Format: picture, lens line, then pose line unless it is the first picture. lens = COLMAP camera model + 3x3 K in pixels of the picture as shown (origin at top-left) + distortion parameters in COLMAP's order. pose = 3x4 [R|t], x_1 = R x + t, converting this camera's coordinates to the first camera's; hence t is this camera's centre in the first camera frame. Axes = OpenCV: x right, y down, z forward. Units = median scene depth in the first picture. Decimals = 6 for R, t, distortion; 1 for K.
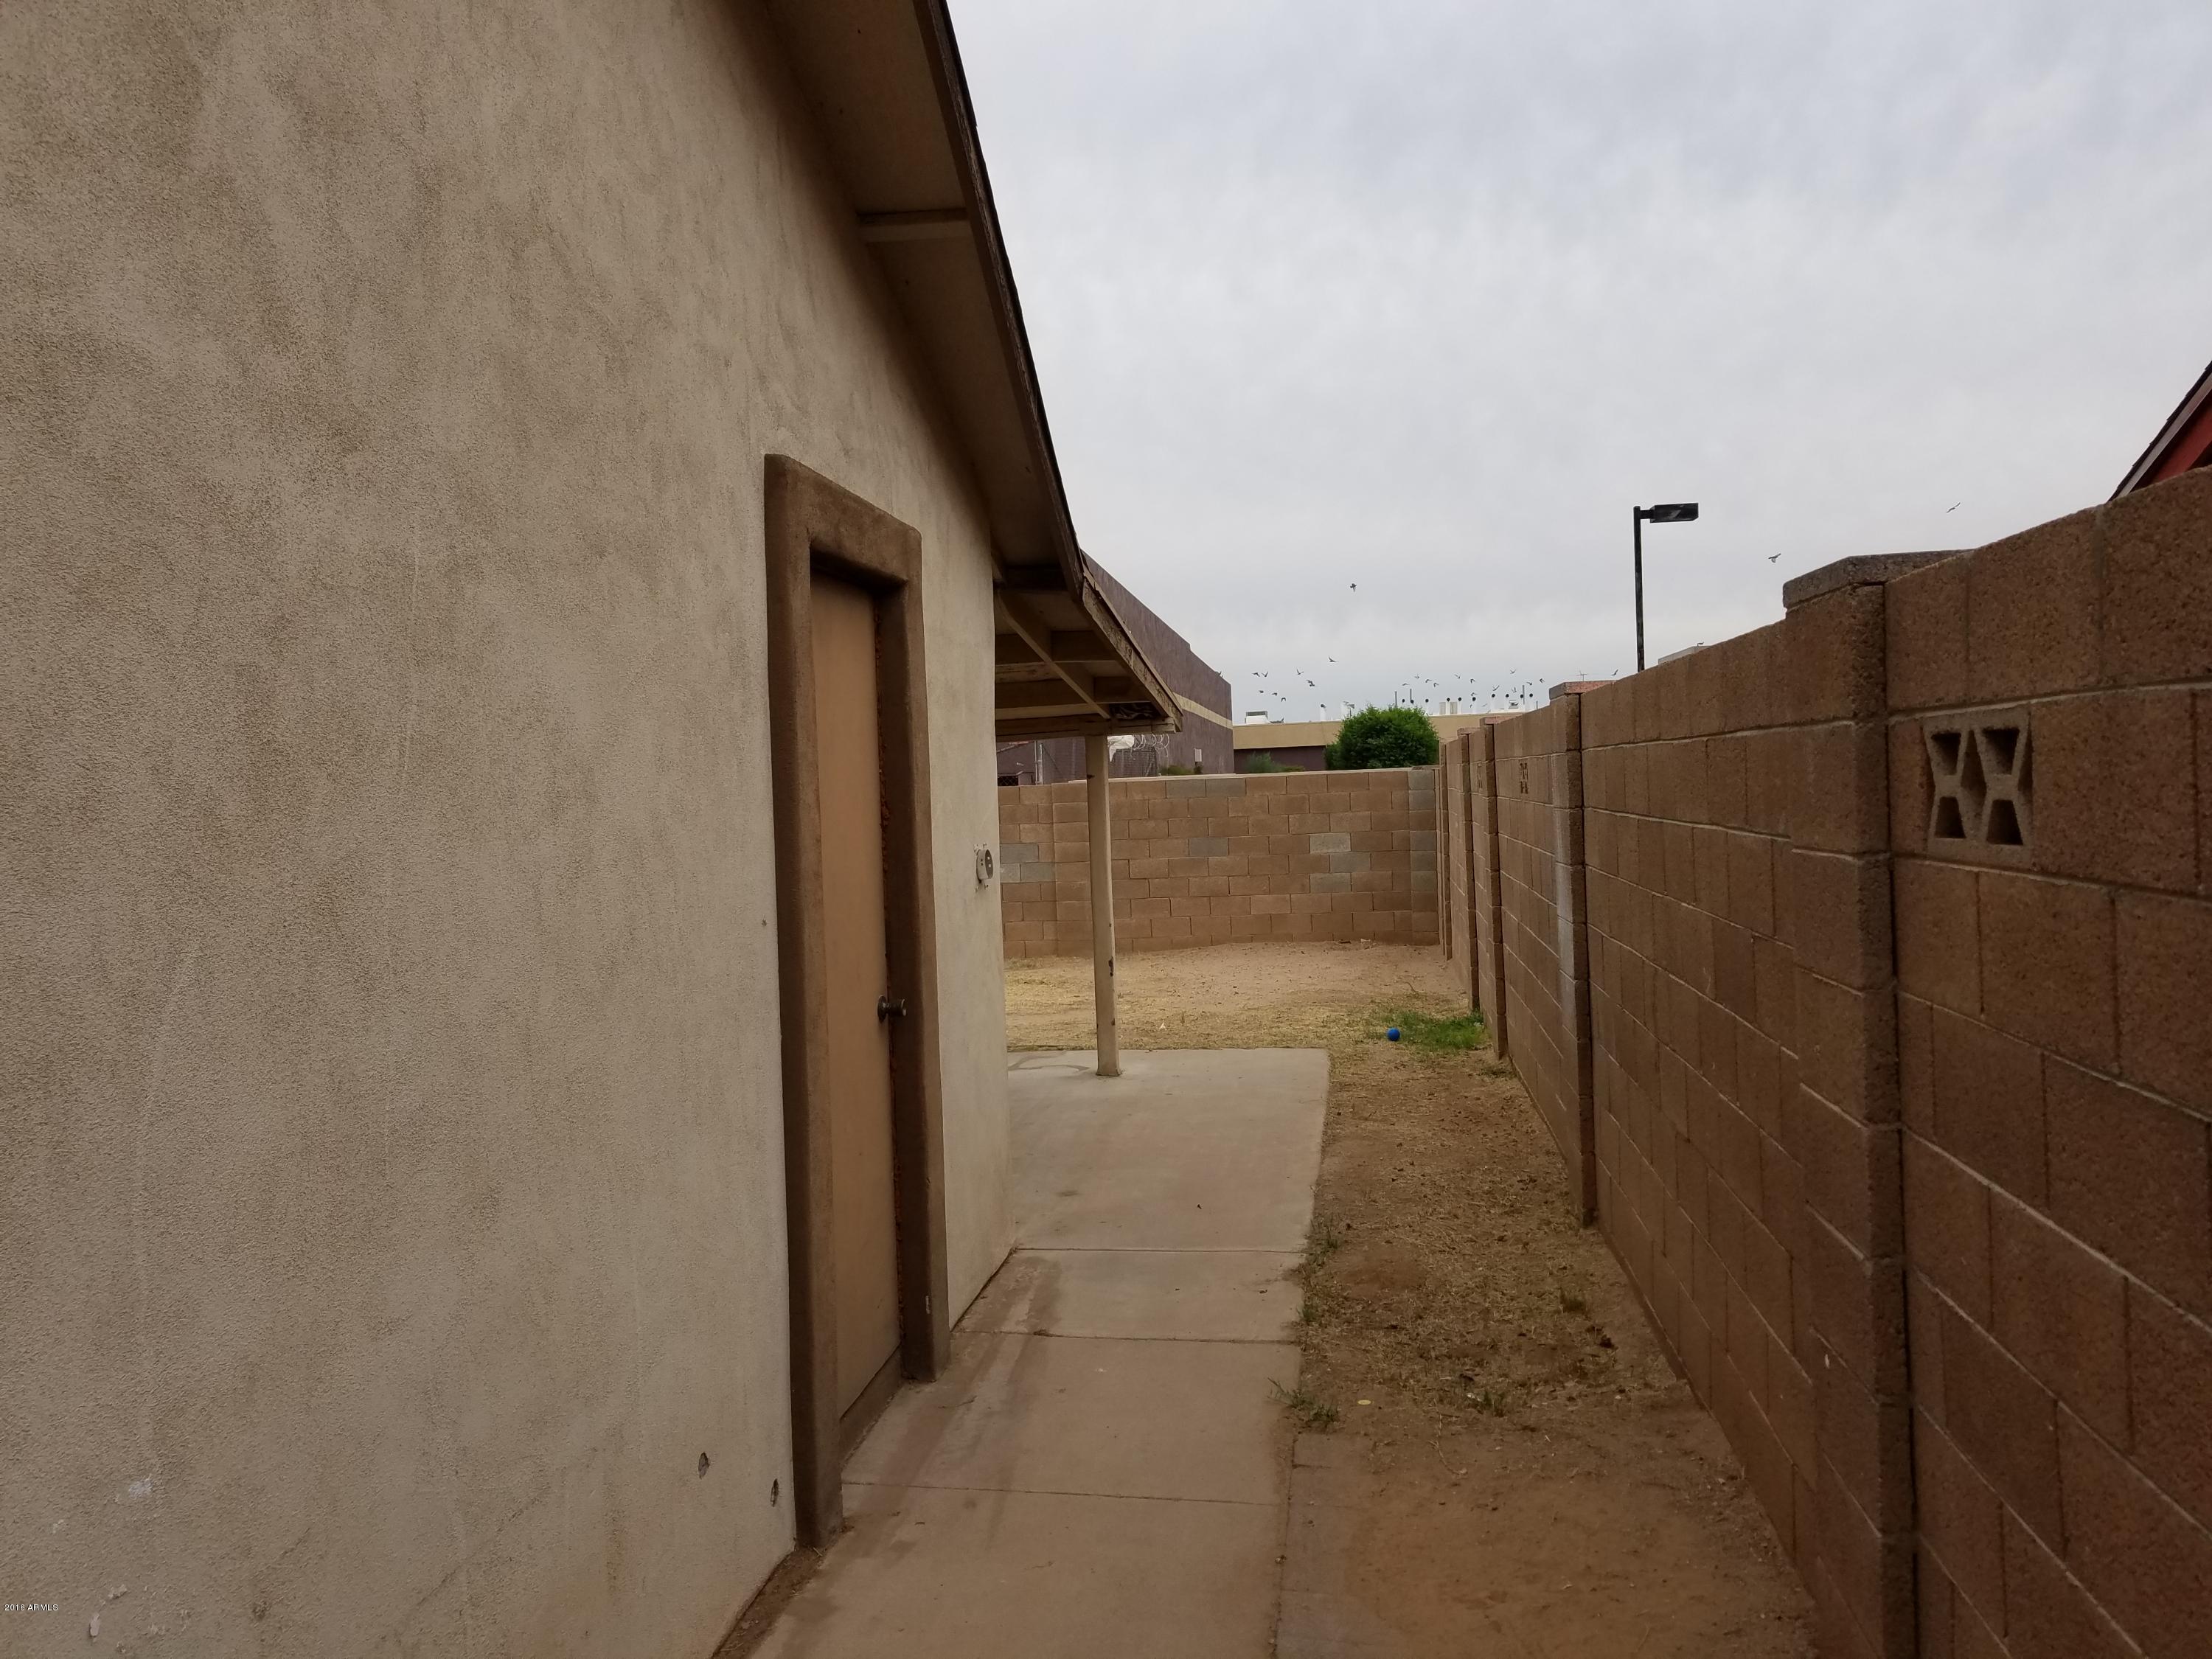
lens RADIAL K [[1698.8, 0, 1086.2], [0, 1698.8, 845.7], [0, 0, 1]] dist [0.099767, -0.175599]
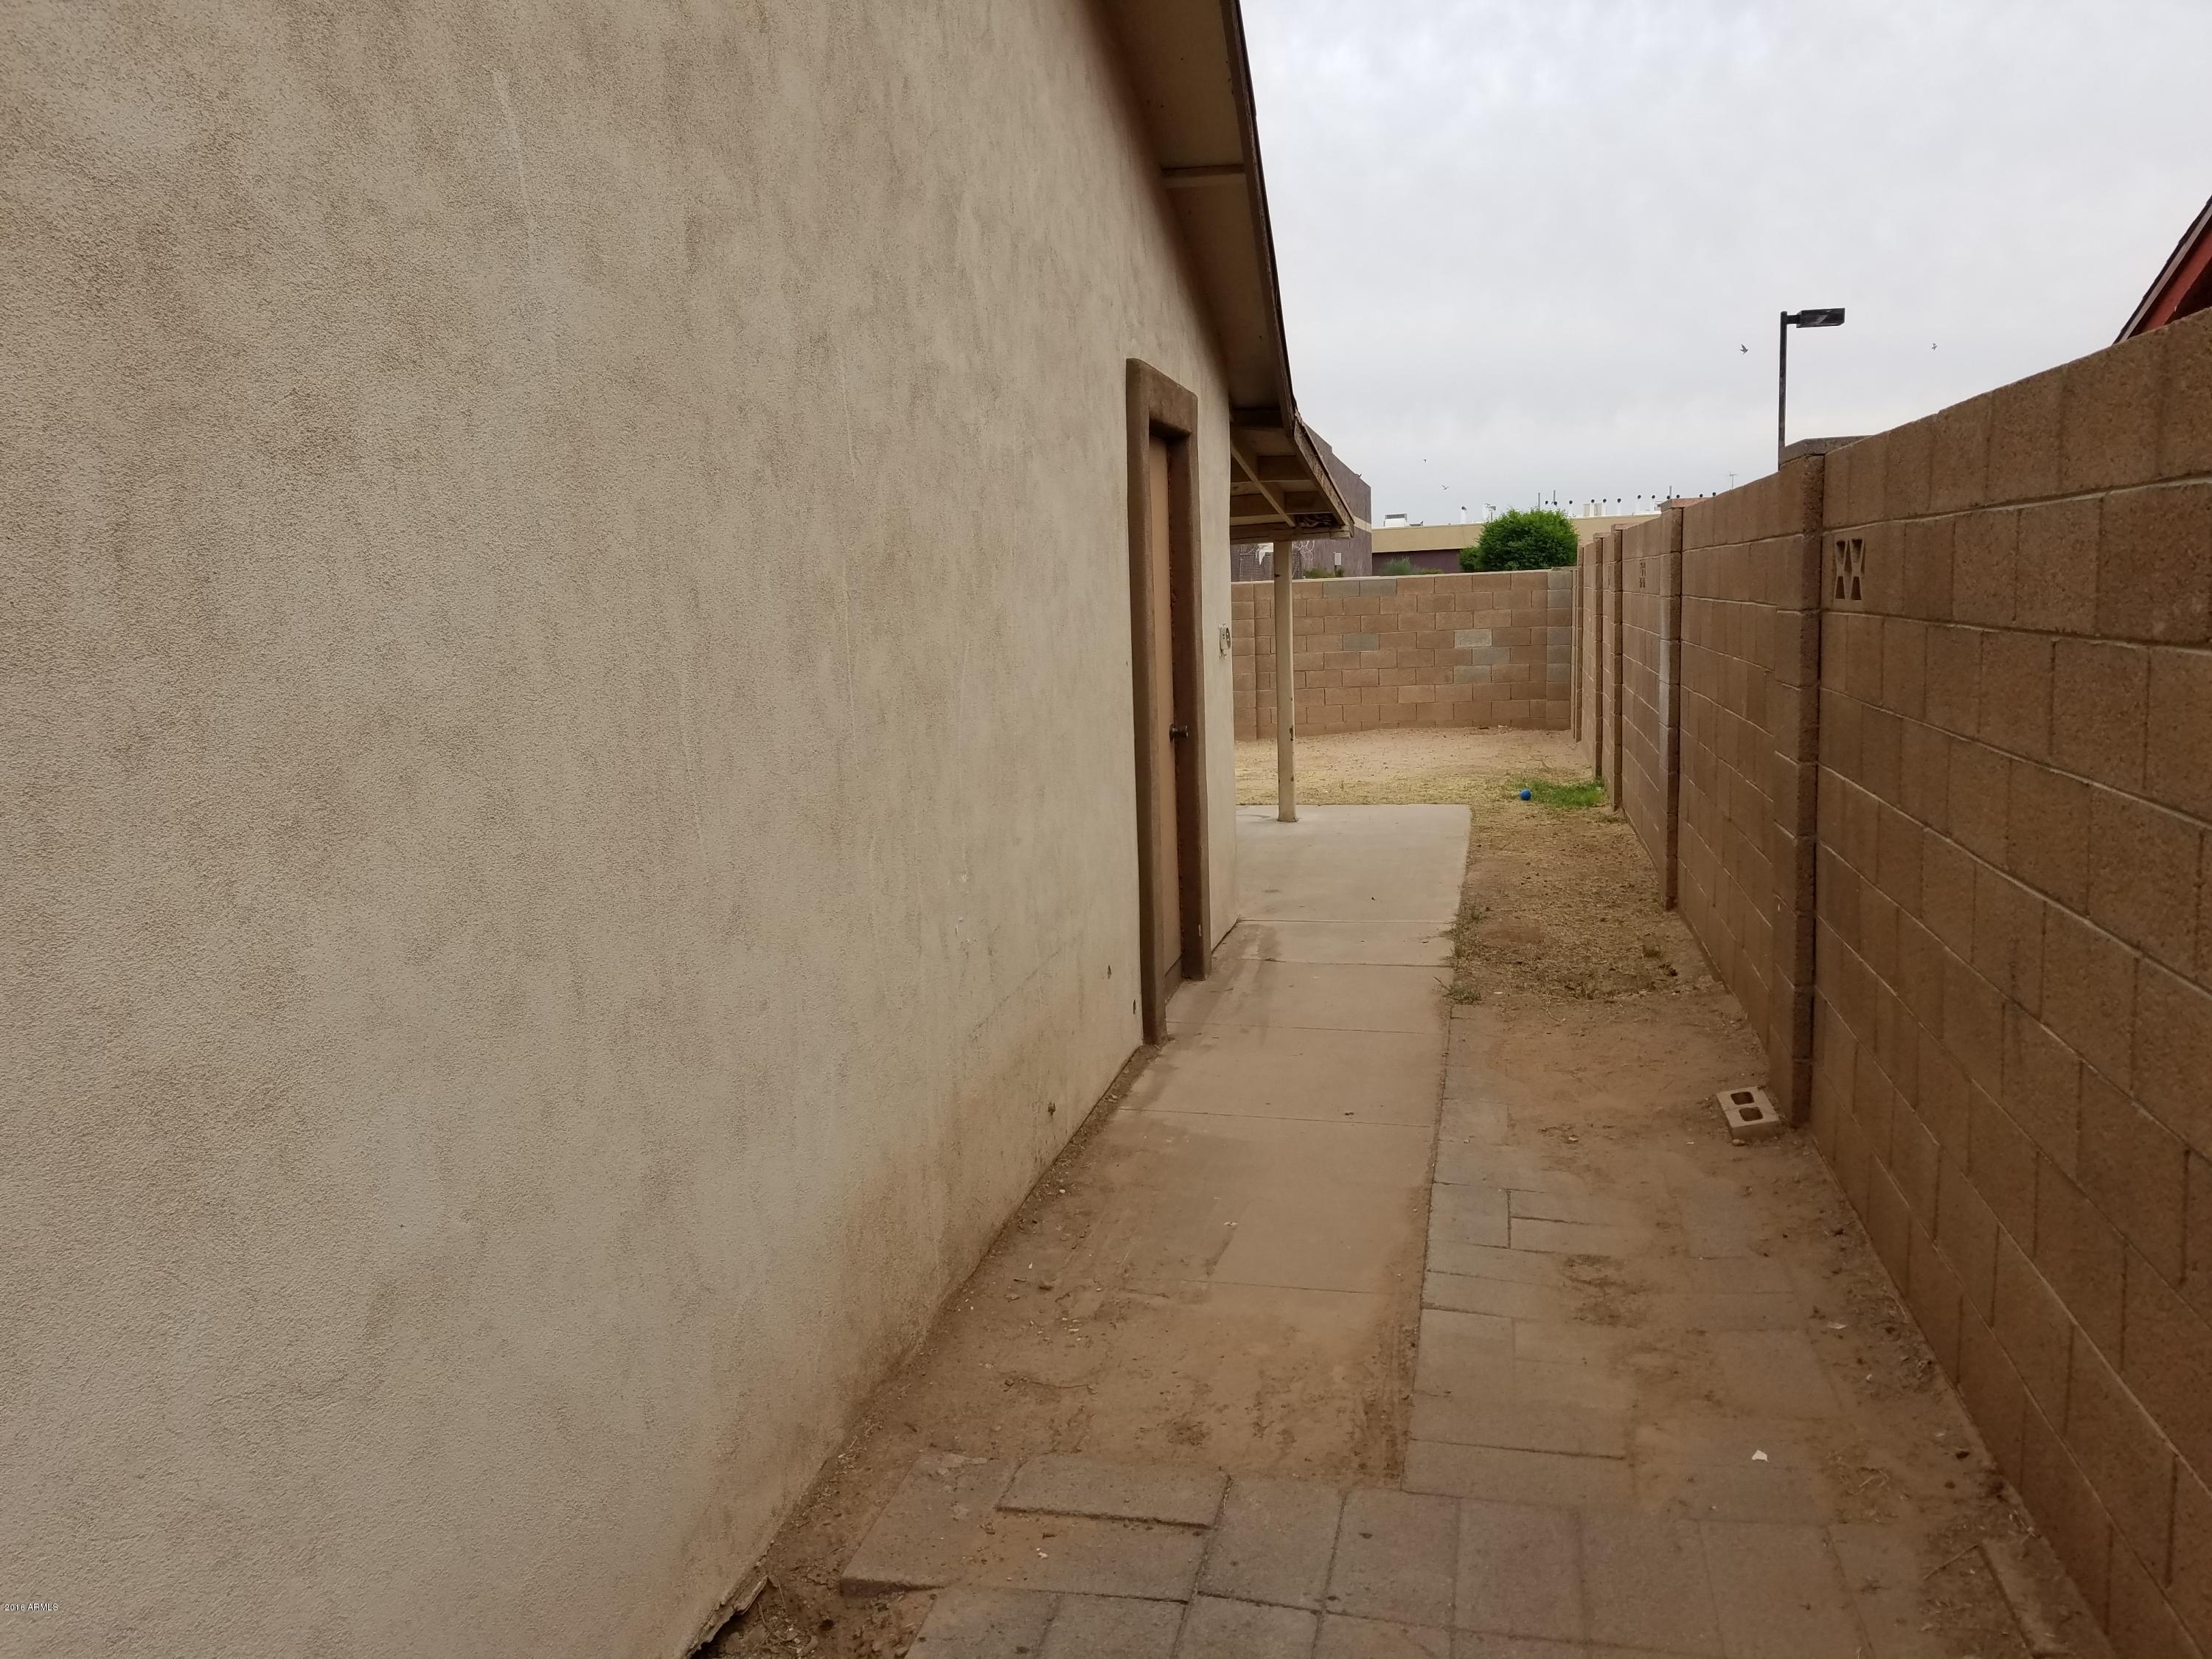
lens RADIAL K [[1924.8, 0, 980.0], [0, 1924.8, 885.0], [0, 0, 1]] dist [0.095210, -0.310369]
pose [[0.995392, 0.014748, -0.094750, -0.101382], [-0.003997, 0.993624, 0.112673, 0.032746], [0.095807, -0.111775, 0.989104, -0.549896]]
